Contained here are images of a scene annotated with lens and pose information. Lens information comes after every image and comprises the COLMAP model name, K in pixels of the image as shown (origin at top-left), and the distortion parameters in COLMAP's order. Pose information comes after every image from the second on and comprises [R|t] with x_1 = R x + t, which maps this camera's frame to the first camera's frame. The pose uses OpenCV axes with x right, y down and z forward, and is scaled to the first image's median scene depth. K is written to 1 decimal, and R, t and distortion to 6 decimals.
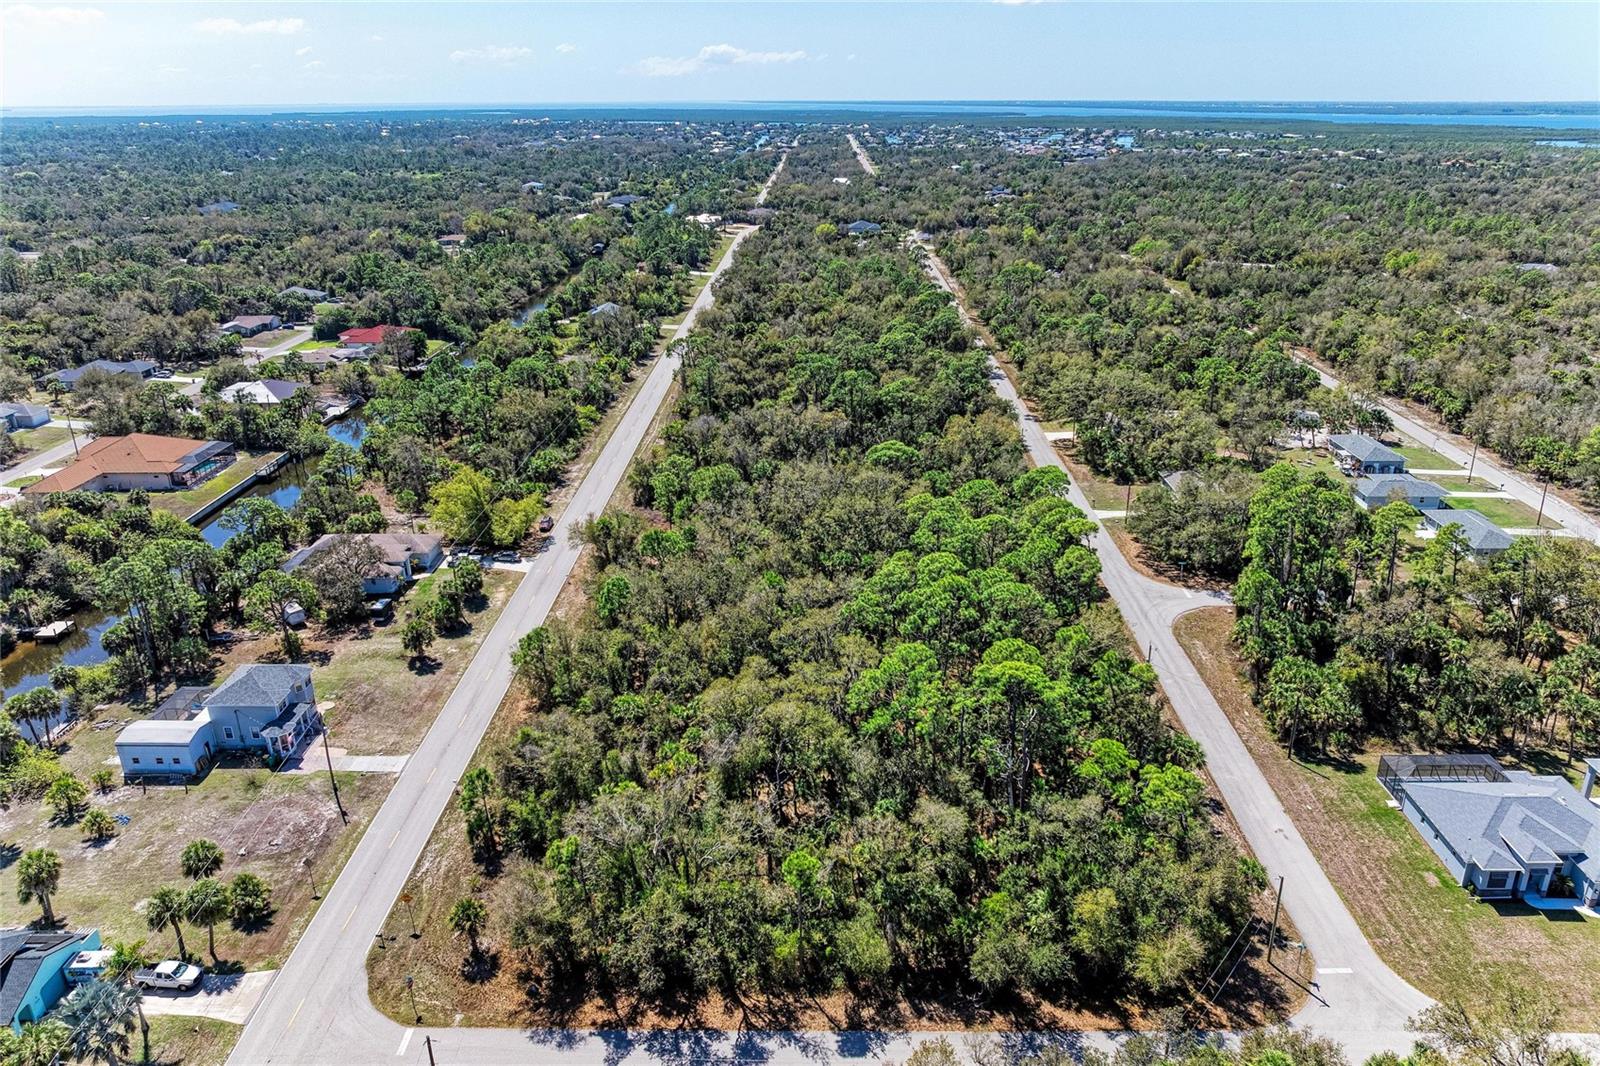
lens RADIAL K [[1144.6, 0, 800.0], [0, 1144.6, 533.0], [0, 0, 1]] dist [-0.009161, 0.003438]
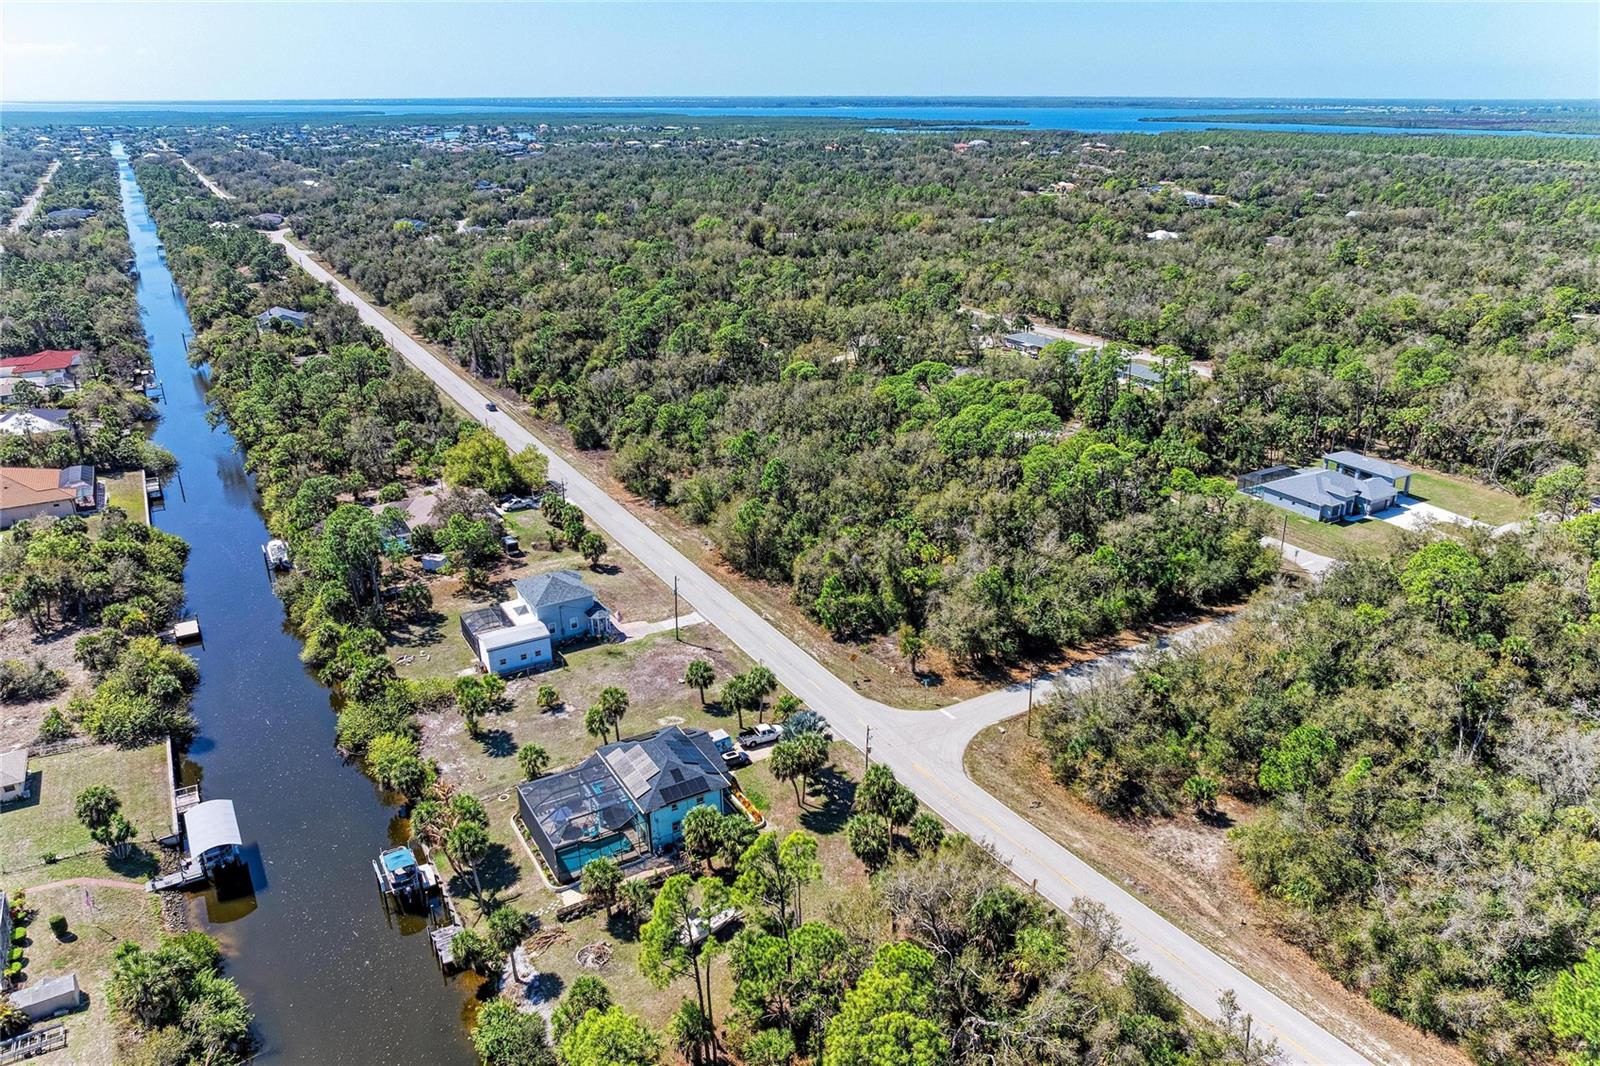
lens RADIAL K [[1144.6, 0, 800.0], [0, 1144.6, 533.0], [0, 0, 1]] dist [-0.009161, 0.003438]
pose [[0.858510, -0.185843, 0.477937, -0.788551], [0.184672, 0.981531, 0.049939, 0.060856], [-0.478390, 0.045388, 0.876974, -0.175055]]
